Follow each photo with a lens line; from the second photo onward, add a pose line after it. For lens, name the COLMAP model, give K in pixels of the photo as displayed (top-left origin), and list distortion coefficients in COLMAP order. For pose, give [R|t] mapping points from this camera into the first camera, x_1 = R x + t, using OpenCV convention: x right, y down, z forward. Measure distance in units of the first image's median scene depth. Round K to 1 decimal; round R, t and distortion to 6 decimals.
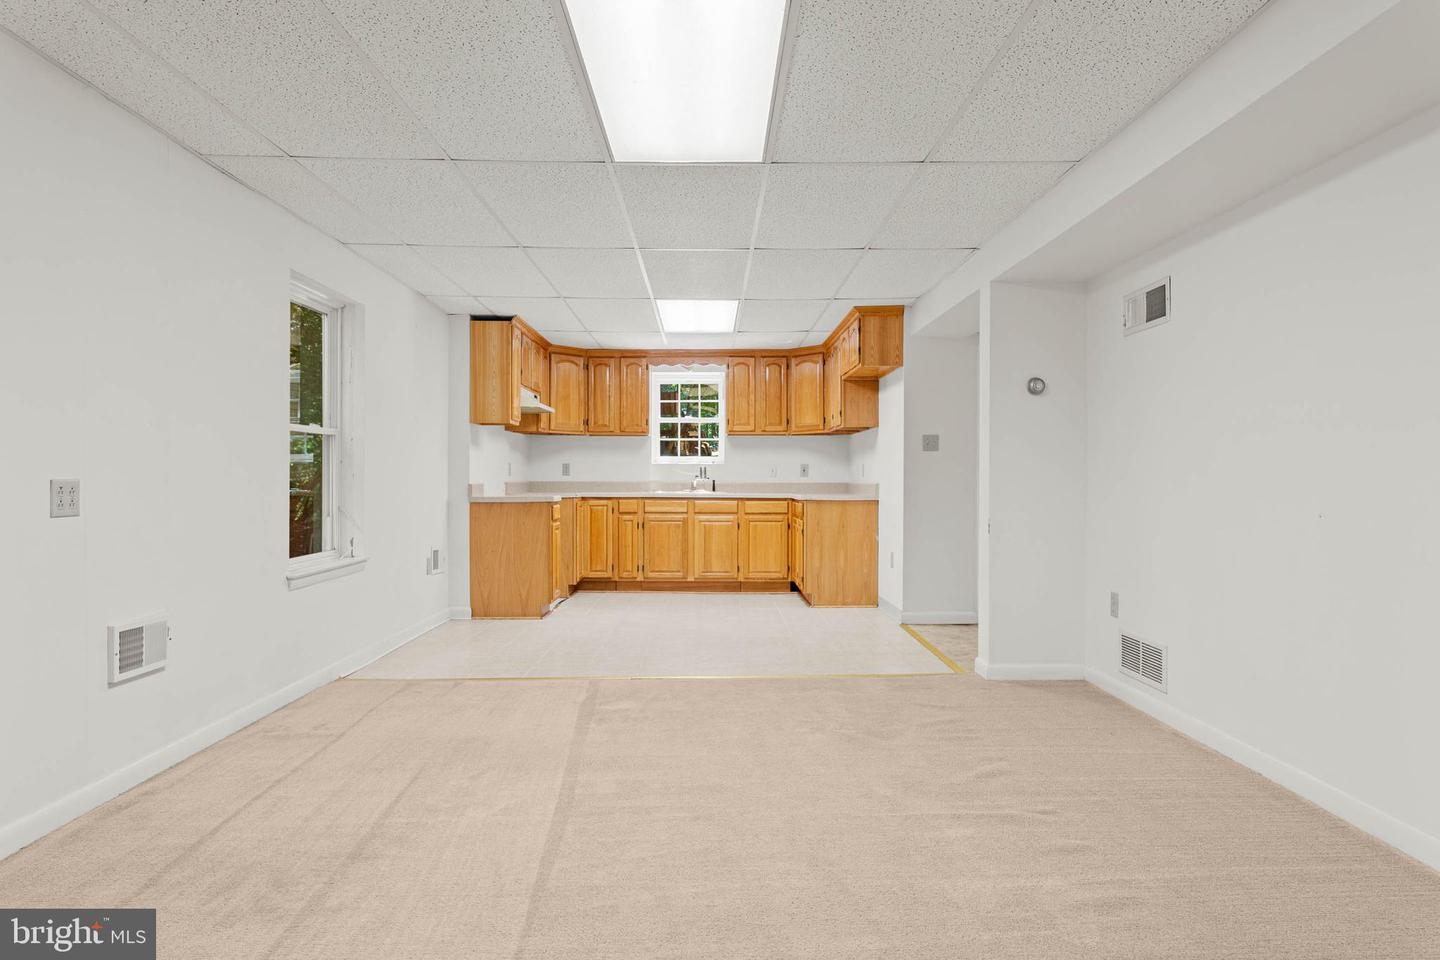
lens RADIAL K [[826.7, 0, 718.7], [0, 826.7, 474.3], [0, 0, 1]] dist [-0.000728, -0.000481]
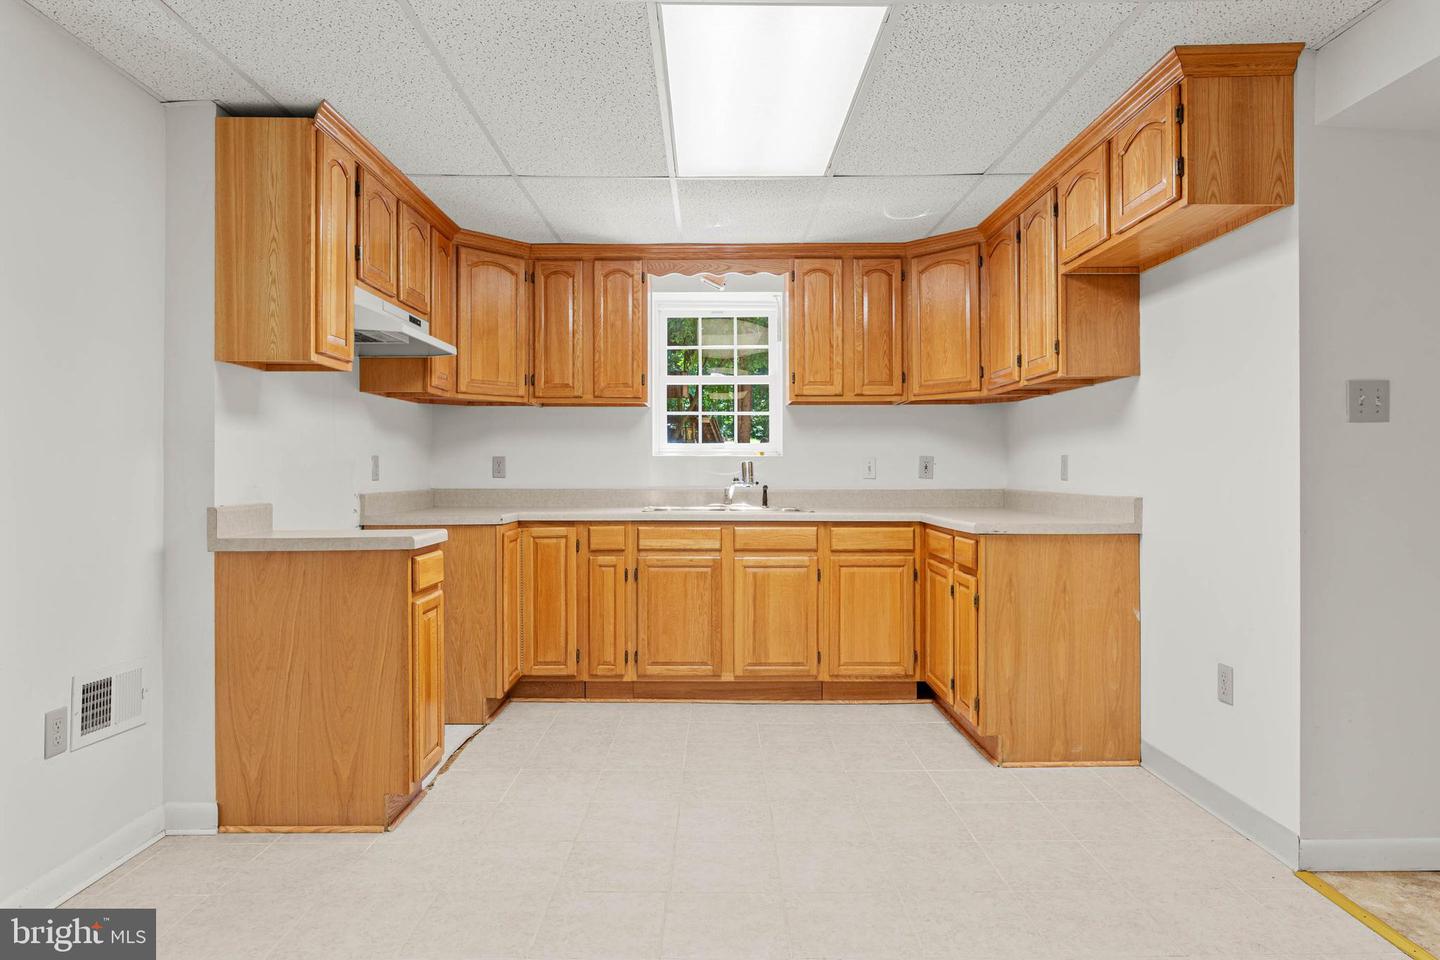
lens RADIAL K [[826.7, 0, 718.7], [0, 826.7, 474.3], [0, 0, 1]] dist [-0.000728, -0.000481]
pose [[0.999988, -0.002822, -0.004074, -0.036964], [0.002863, 0.999946, 0.009995, -0.006667], [0.004045, -0.010006, 0.999942, 0.479143]]
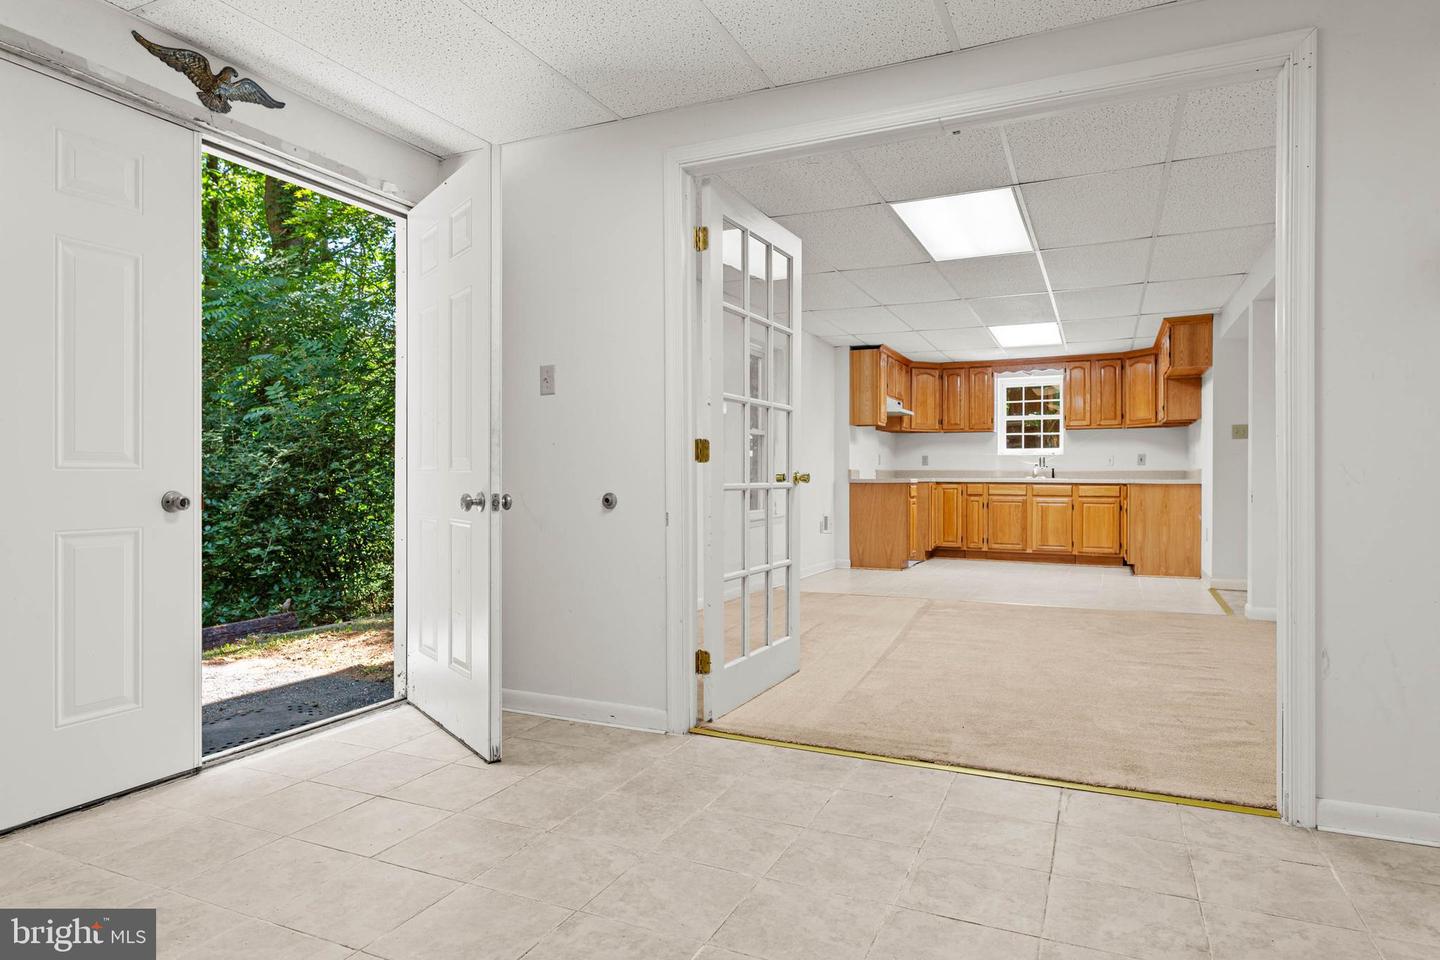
lens RADIAL K [[826.7, 0, 718.7], [0, 826.7, 474.3], [0, 0, 1]] dist [-0.000728, -0.000481]
pose [[0.900227, -0.000891, -0.435420, 0.082069], [0.000902, 1.000000, -0.000182, 0.015998], [0.435420, -0.000228, 0.900227, -0.268230]]
